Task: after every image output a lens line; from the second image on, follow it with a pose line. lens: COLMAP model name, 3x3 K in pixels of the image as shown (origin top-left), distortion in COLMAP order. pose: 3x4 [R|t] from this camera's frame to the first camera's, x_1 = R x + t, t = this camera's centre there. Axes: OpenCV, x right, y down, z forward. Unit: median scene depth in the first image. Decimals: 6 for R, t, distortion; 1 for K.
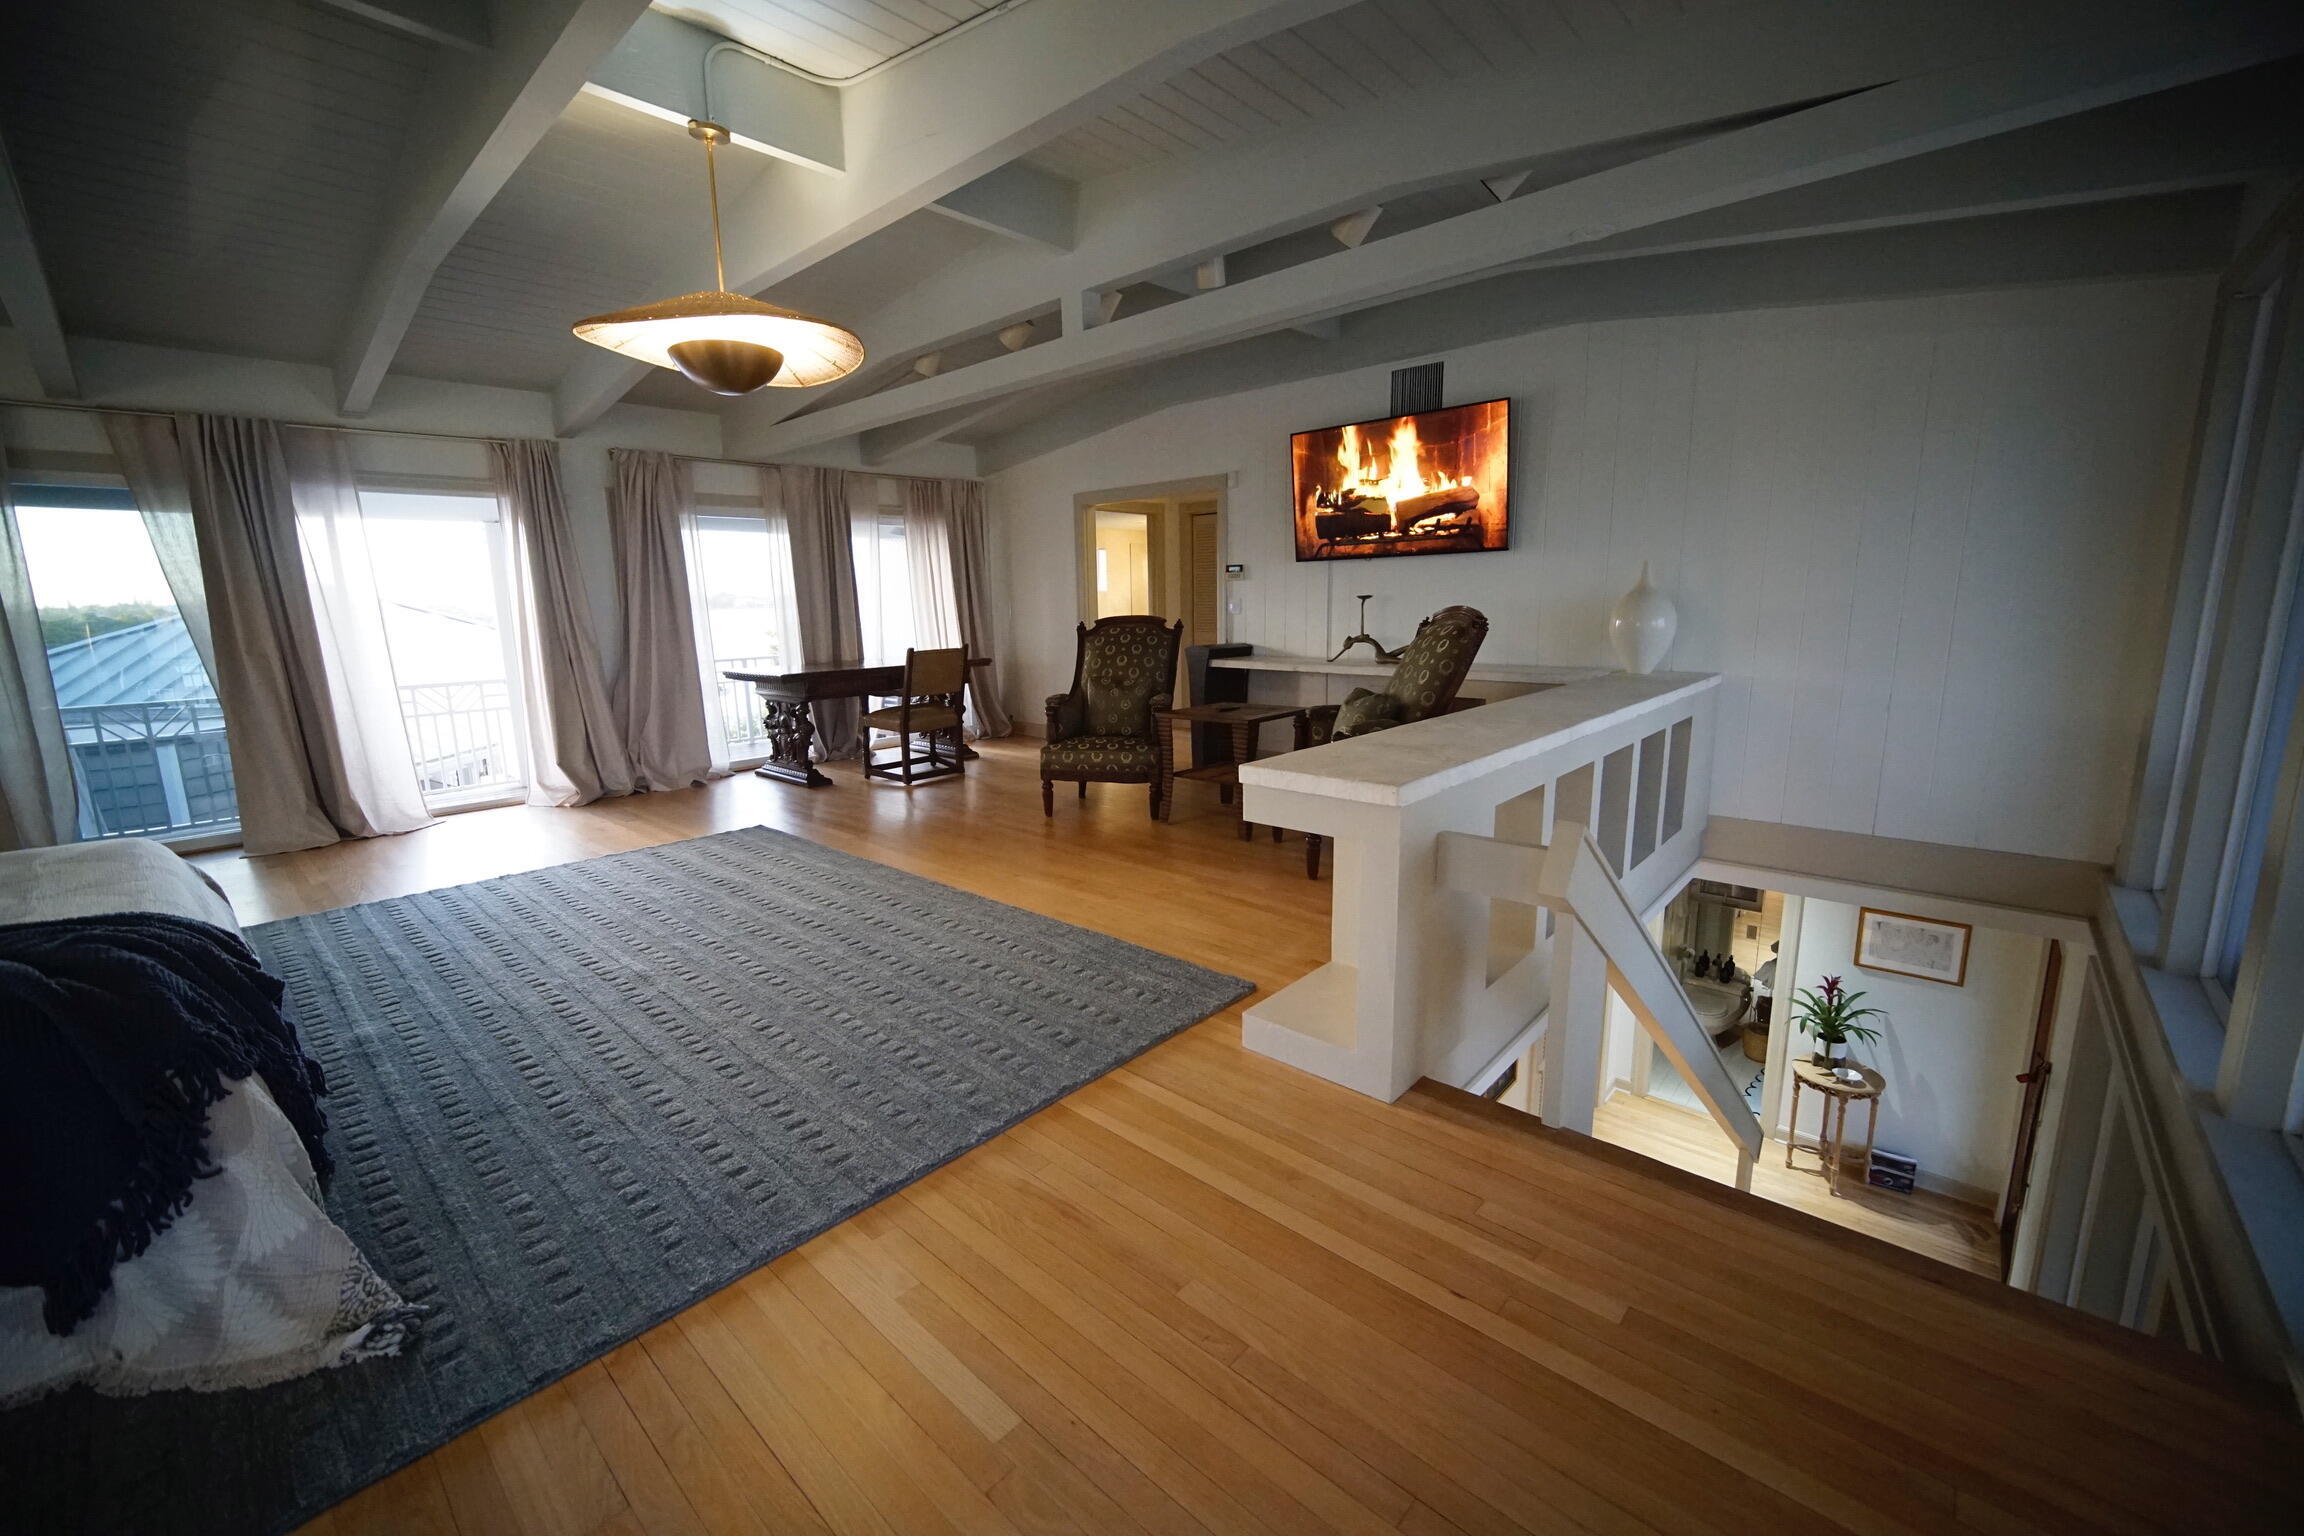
lens RADIAL K [[909.2, 0, 1140.2], [0, 909.2, 760.2], [0, 0, 1]] dist [-0.001521, -0.000643]
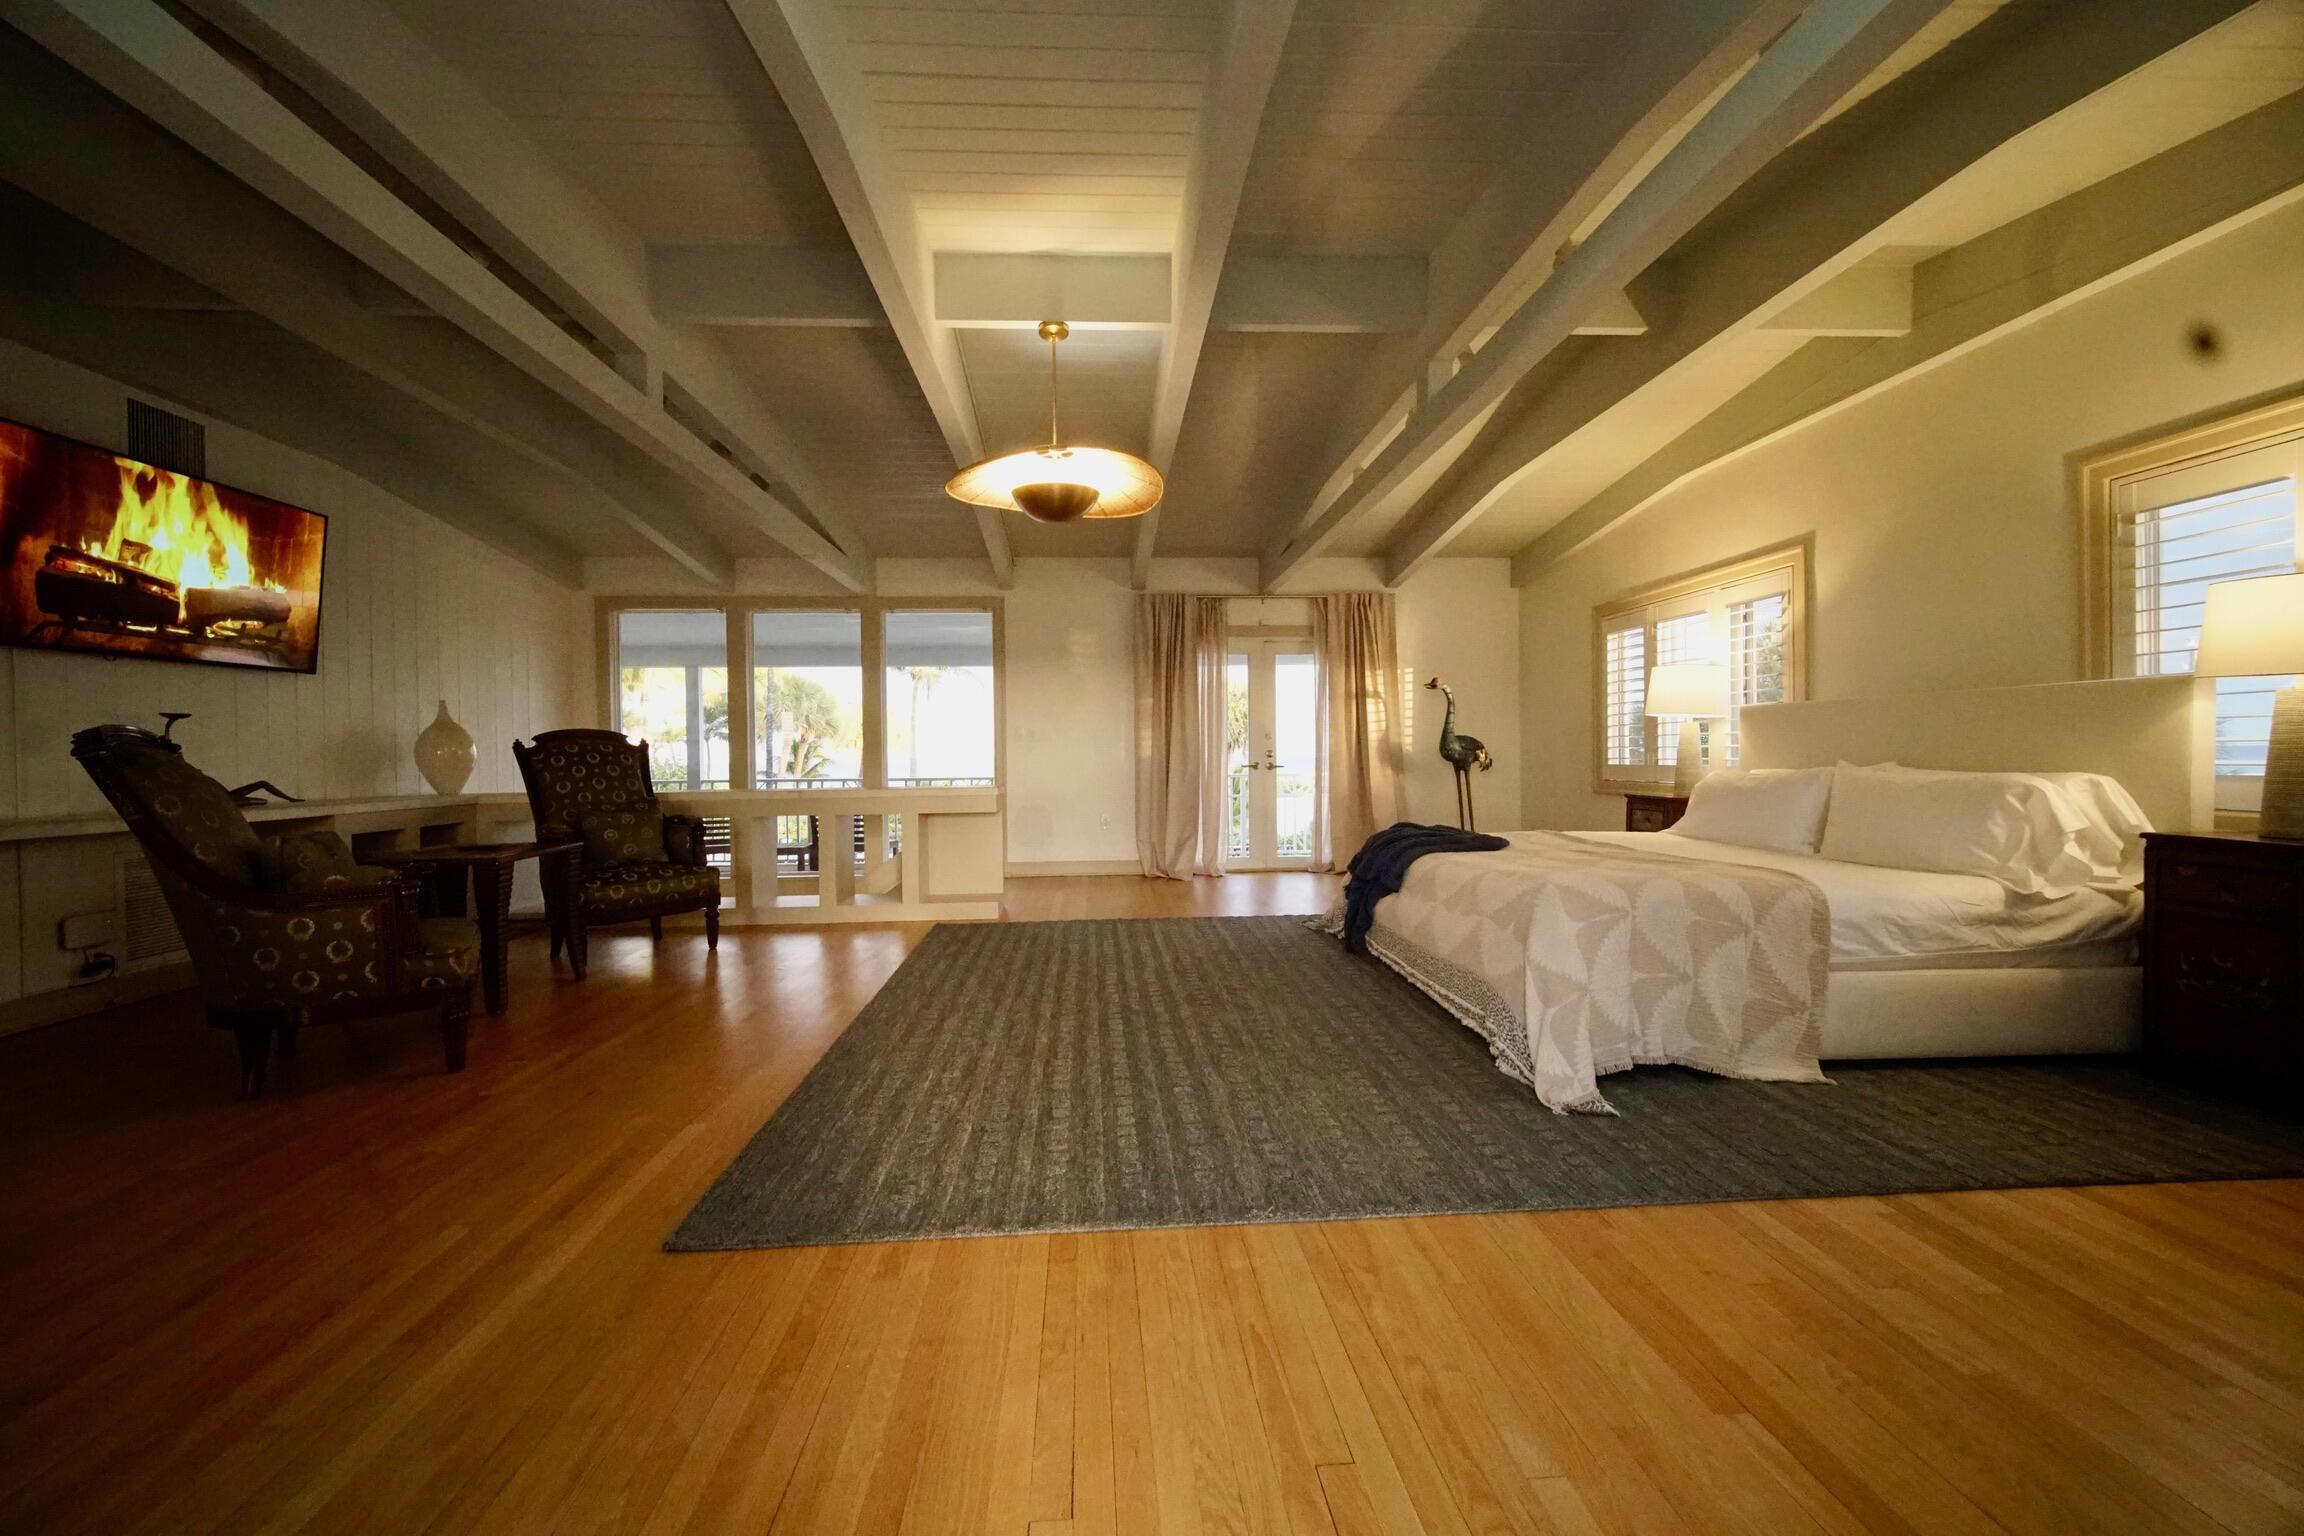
lens RADIAL K [[909.2, 0, 1140.2], [0, 909.2, 760.2], [0, 0, 1]] dist [-0.001521, -0.000643]
pose [[-0.716379, 0.017941, 0.697481, -1.162128], [0.139136, 0.983264, 0.117614, -0.200336], [-0.683698, 0.181301, -0.706886, 1.566112]]
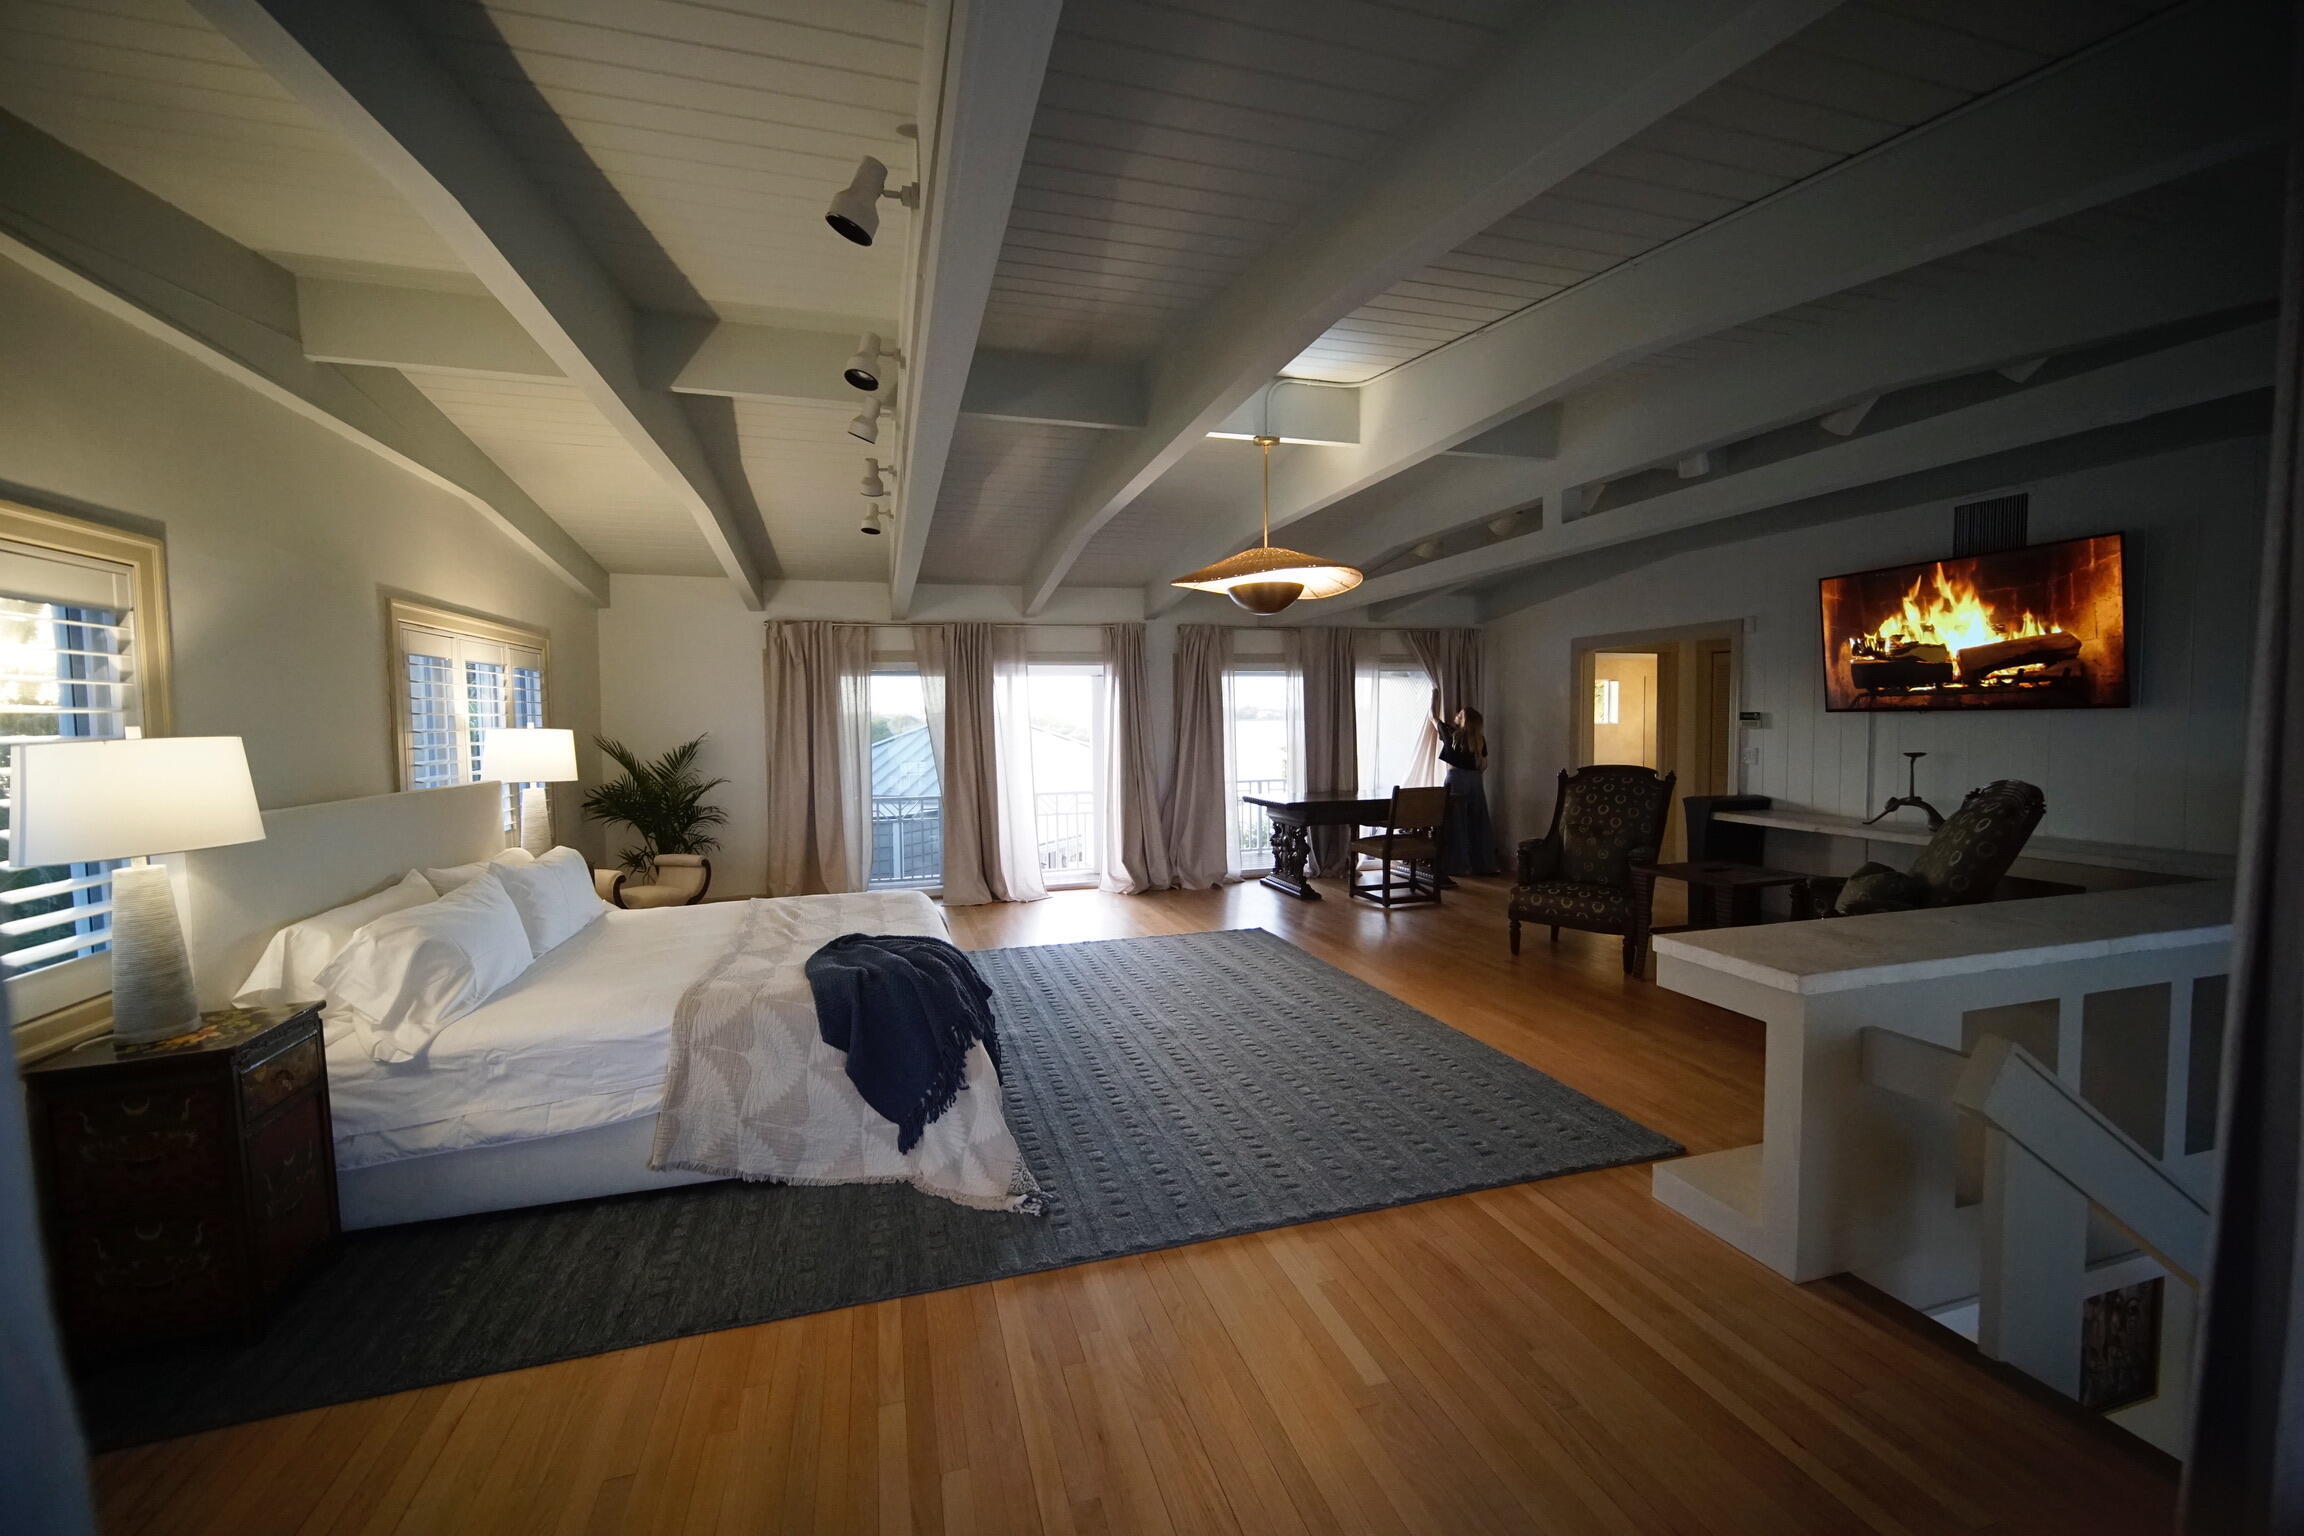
lens RADIAL K [[909.2, 0, 1140.2], [0, 909.2, 760.2], [0, 0, 1]] dist [-0.001521, -0.000643]
pose [[0.856651, 0.034317, -0.514754, 0.089429], [-0.097397, 0.990600, -0.096047, -0.025746], [0.506619, 0.132414, 0.851941, -0.208390]]
